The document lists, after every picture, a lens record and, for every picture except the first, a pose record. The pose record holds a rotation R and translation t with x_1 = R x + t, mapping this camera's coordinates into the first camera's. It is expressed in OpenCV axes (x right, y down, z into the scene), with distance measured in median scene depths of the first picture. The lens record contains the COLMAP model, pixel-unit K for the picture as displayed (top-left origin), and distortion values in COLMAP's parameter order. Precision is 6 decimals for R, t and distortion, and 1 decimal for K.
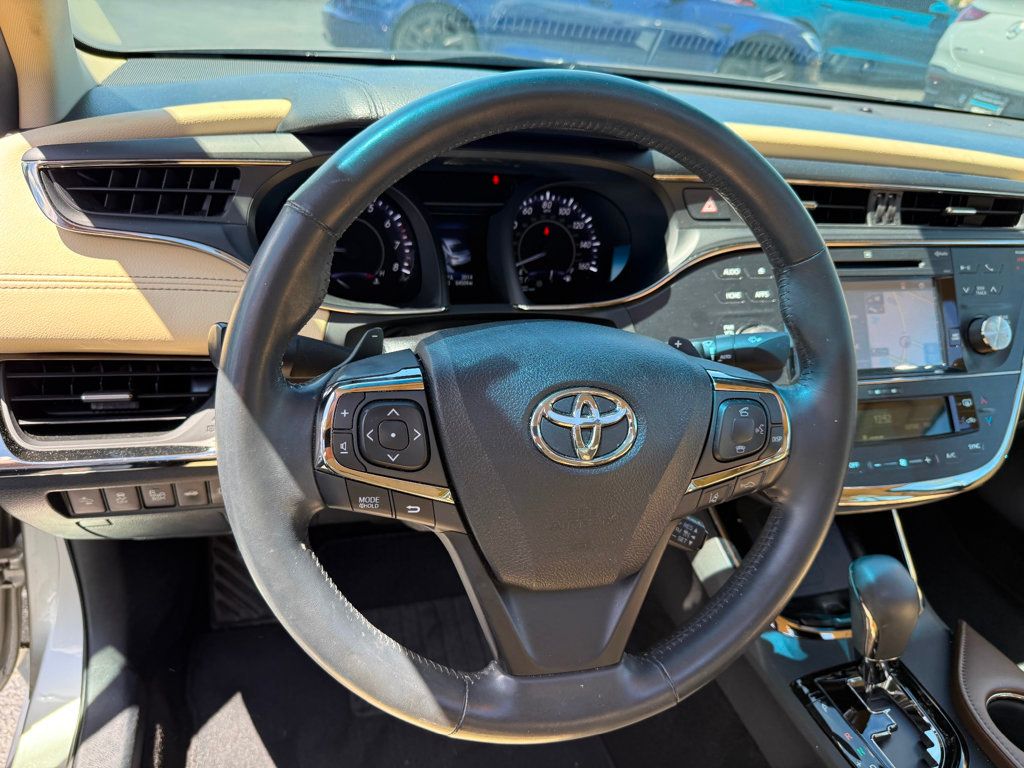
lens RADIAL K [[726.7, 0, 512.0], [0, 726.7, 384.0], [0, 0, 1]] dist [0.129393, -0.161116]
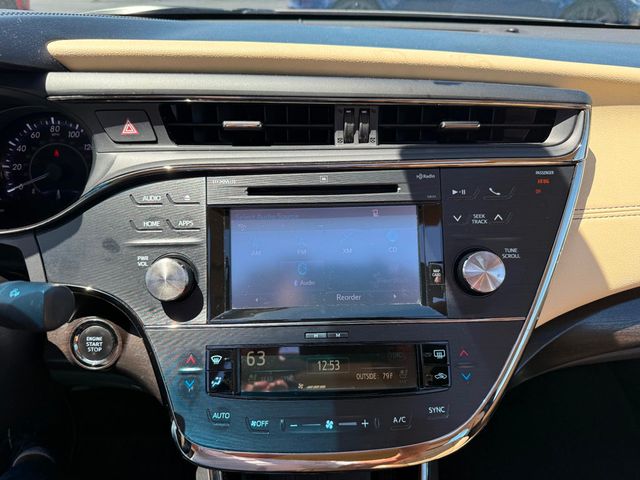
lens RADIAL K [[453.9, 0, 320.0], [0, 453.9, 240.0], [0, 0, 1]] dist [0.017999, -0.004792]
pose [[0.965813, 0.032292, -0.257221, 0.599451], [-0.030846, 0.999478, 0.009654, -0.102787], [0.257399, -0.001390, 0.966304, 0.461927]]
